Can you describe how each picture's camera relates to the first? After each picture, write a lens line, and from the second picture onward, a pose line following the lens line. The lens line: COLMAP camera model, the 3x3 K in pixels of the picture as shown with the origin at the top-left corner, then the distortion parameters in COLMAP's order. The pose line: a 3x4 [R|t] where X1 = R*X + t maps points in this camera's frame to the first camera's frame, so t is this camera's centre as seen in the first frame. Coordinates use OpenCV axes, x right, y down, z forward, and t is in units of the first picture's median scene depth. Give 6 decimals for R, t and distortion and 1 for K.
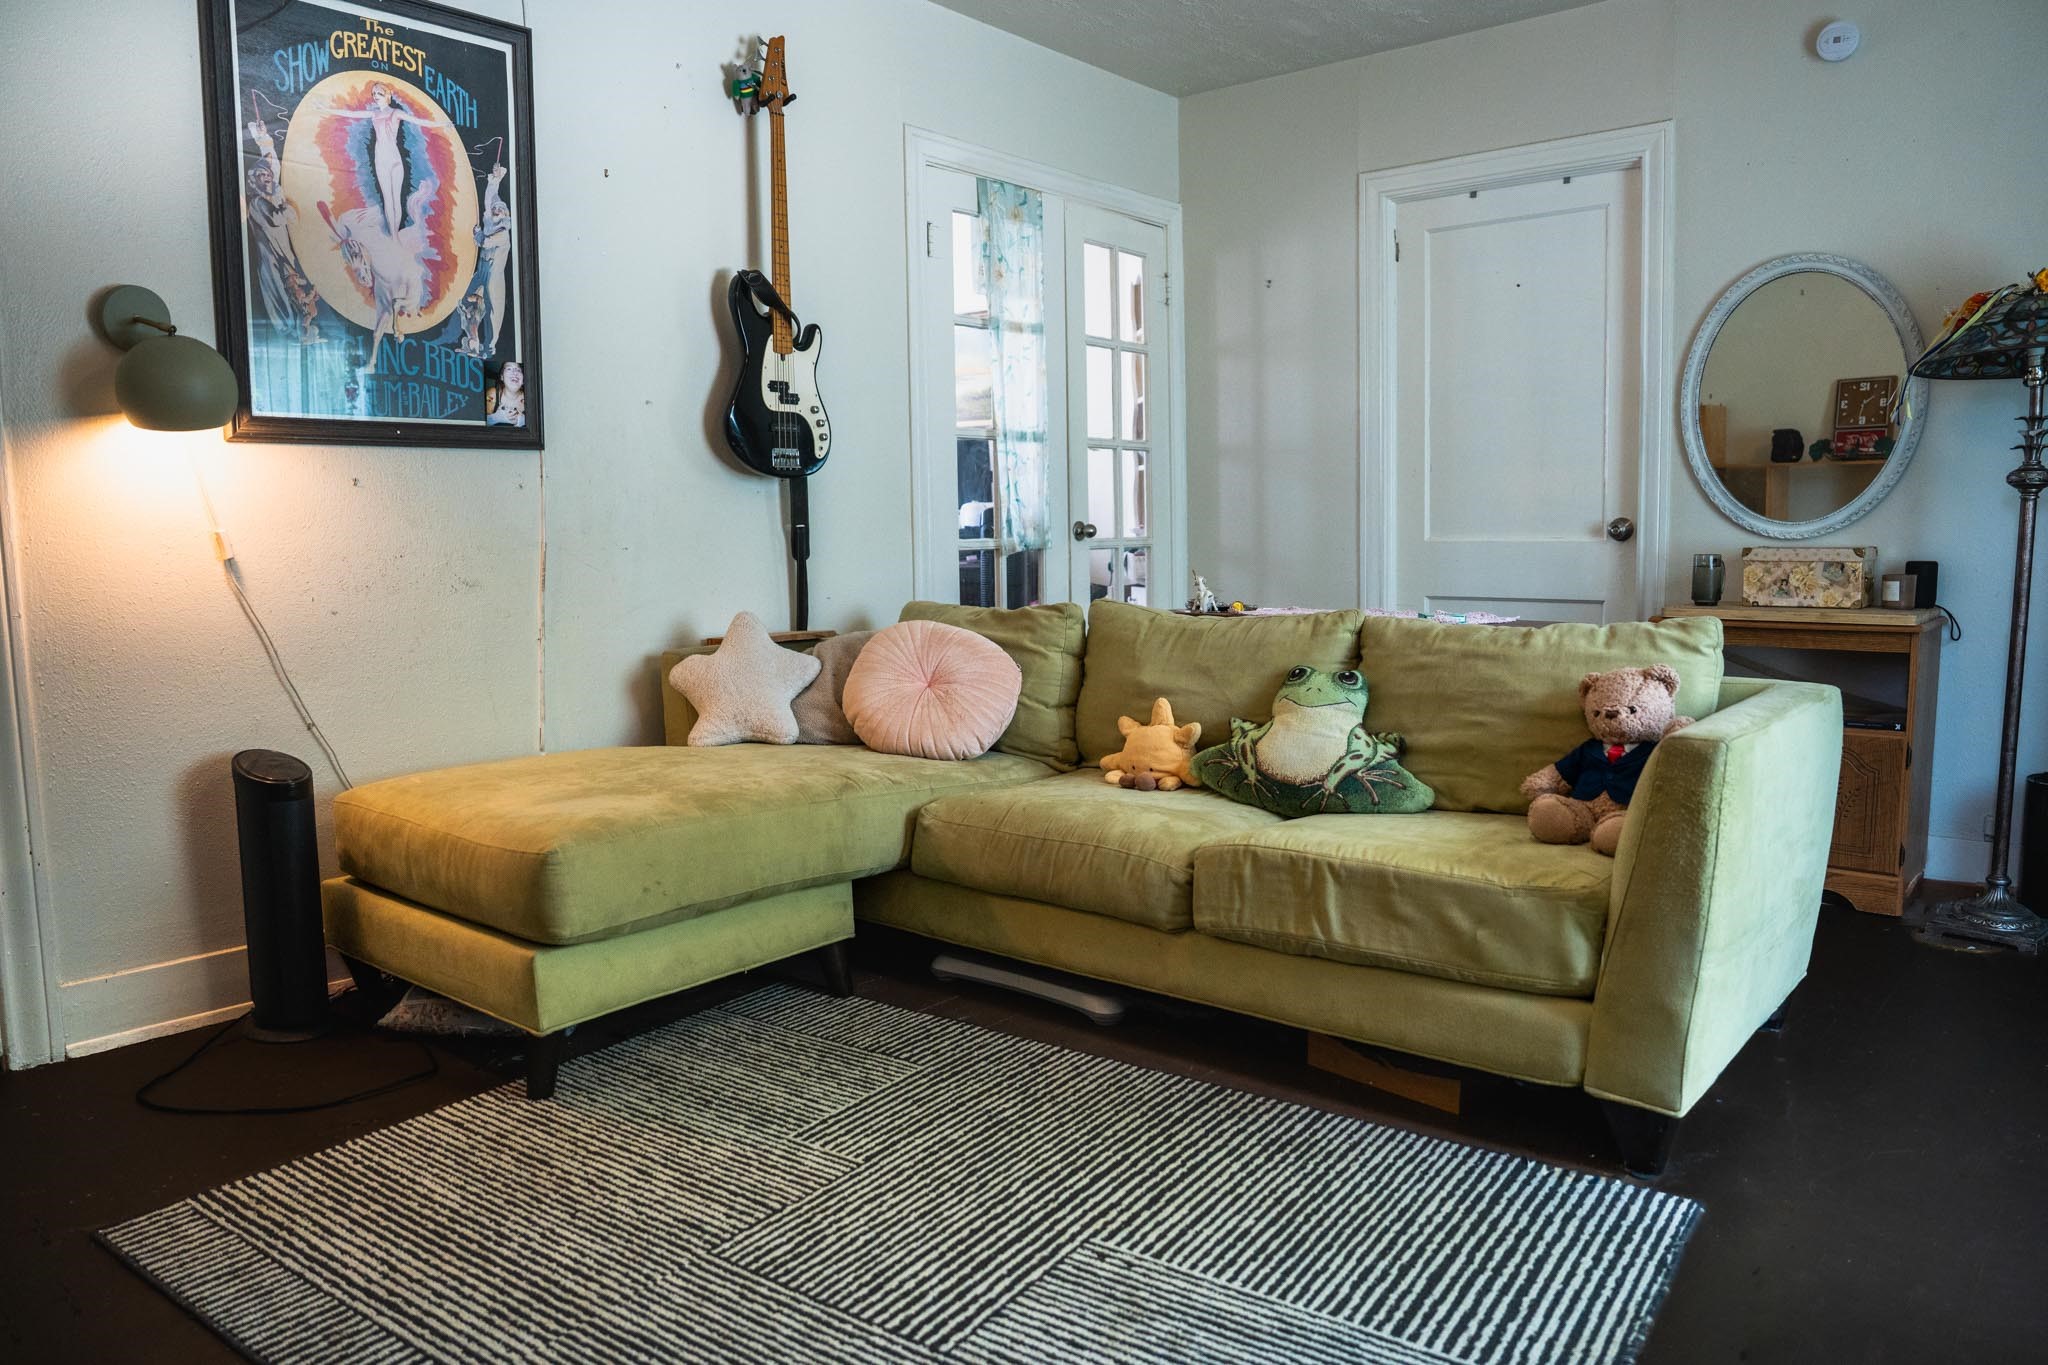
lens RADIAL K [[1445.0, 0, 1024.0], [0, 1445.0, 682.5], [0, 0, 1]] dist [-0.111171, 0.090776]
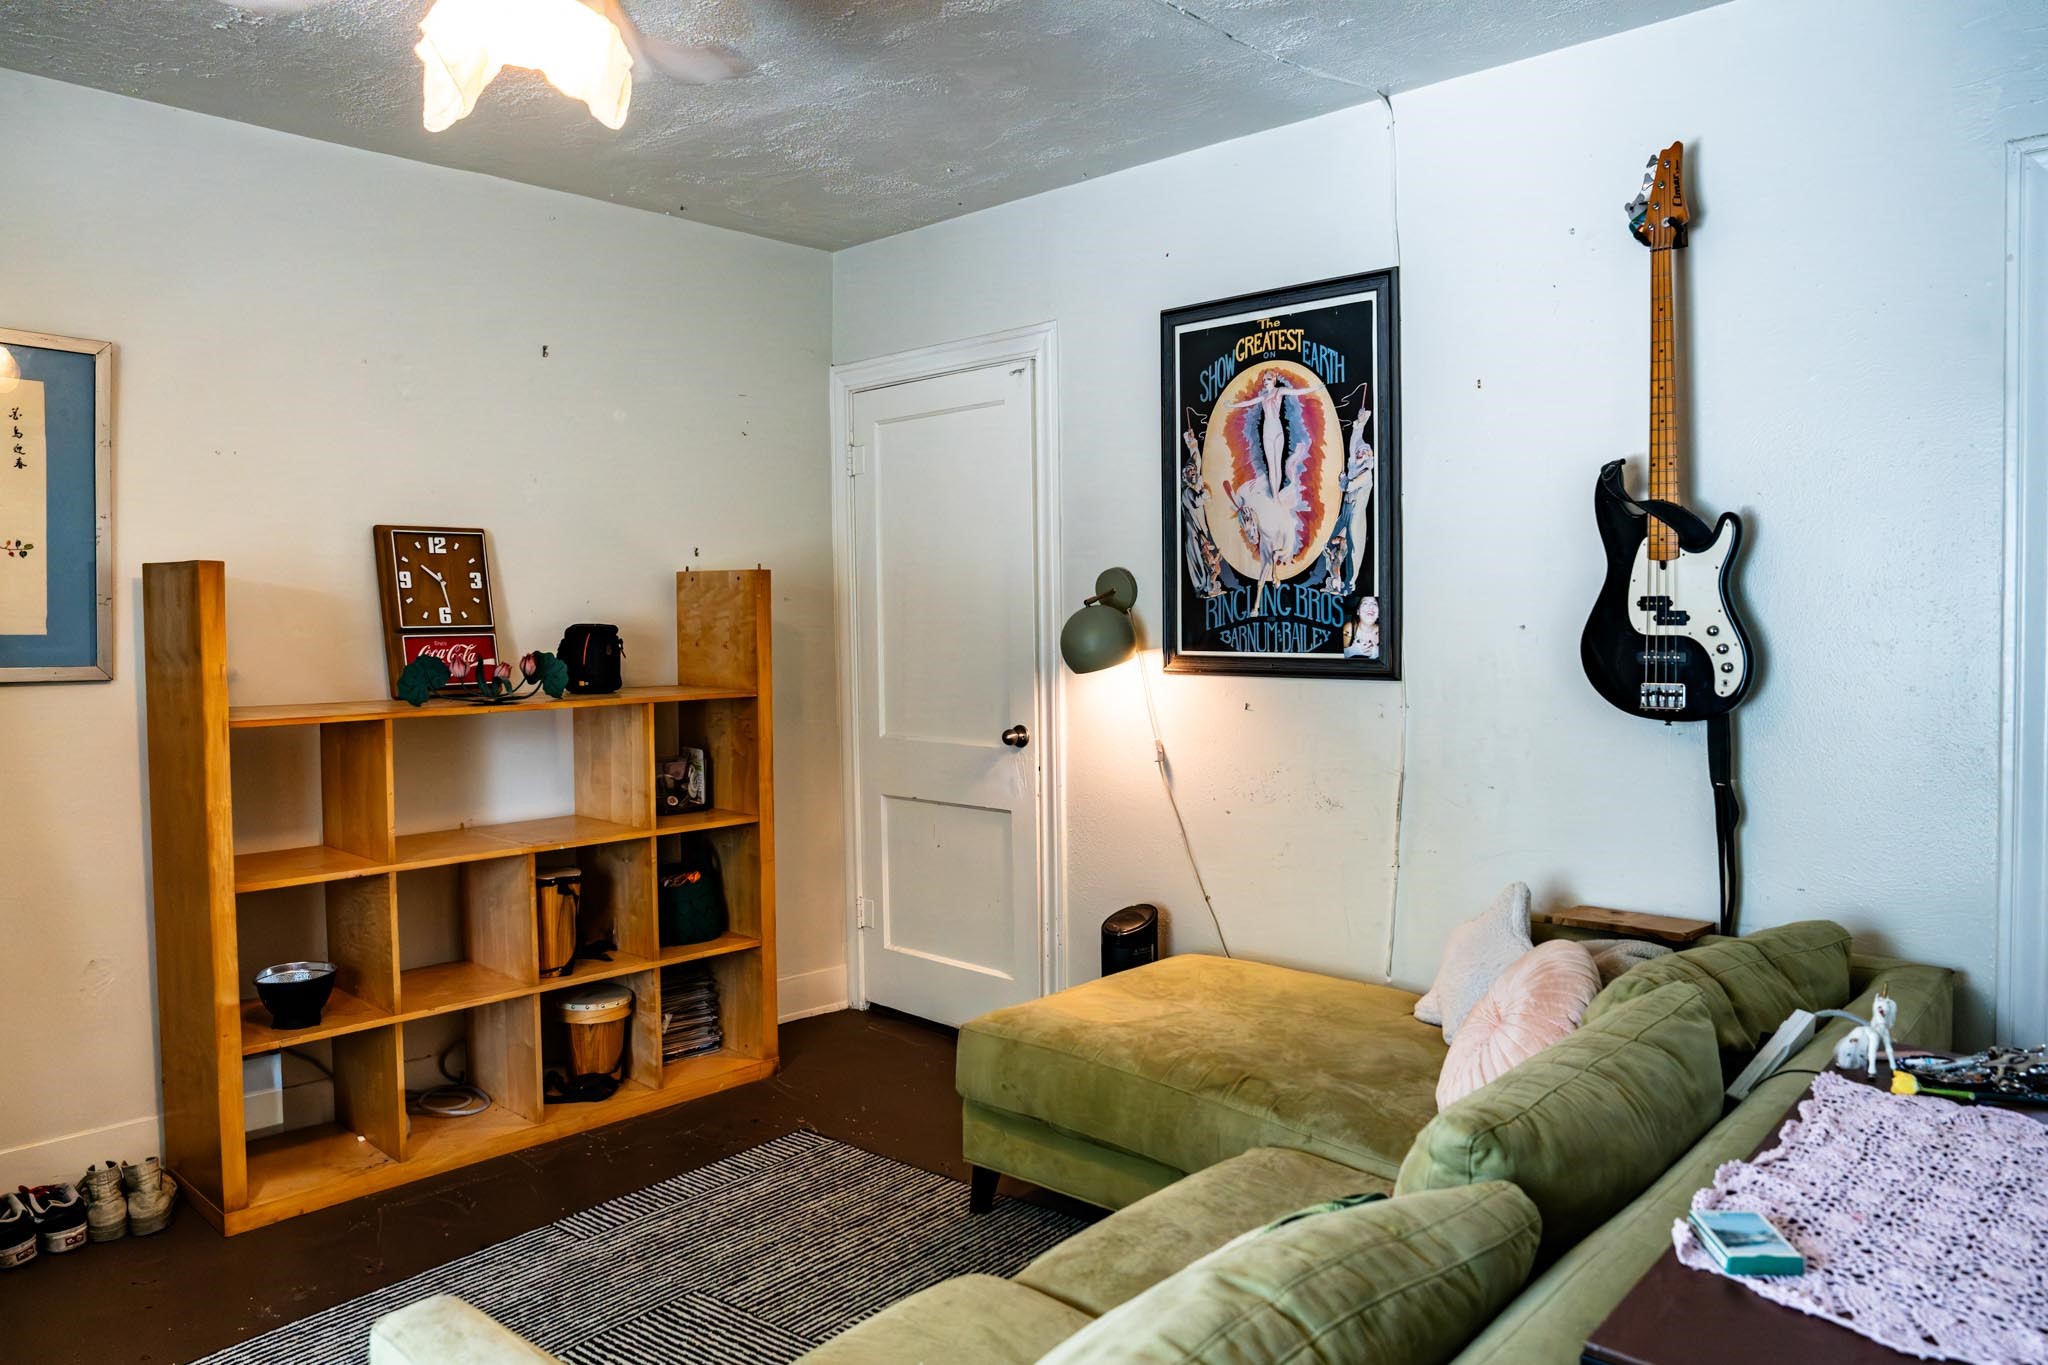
lens RADIAL K [[1445.0, 0, 1024.0], [0, 1445.0, 682.5], [0, 0, 1]] dist [-0.111171, 0.090776]
pose [[-0.072432, 0.059307, -0.995608, 0.732439], [-0.099117, 0.992861, 0.066355, -0.217788], [0.992436, 0.103487, -0.066036, 0.865528]]
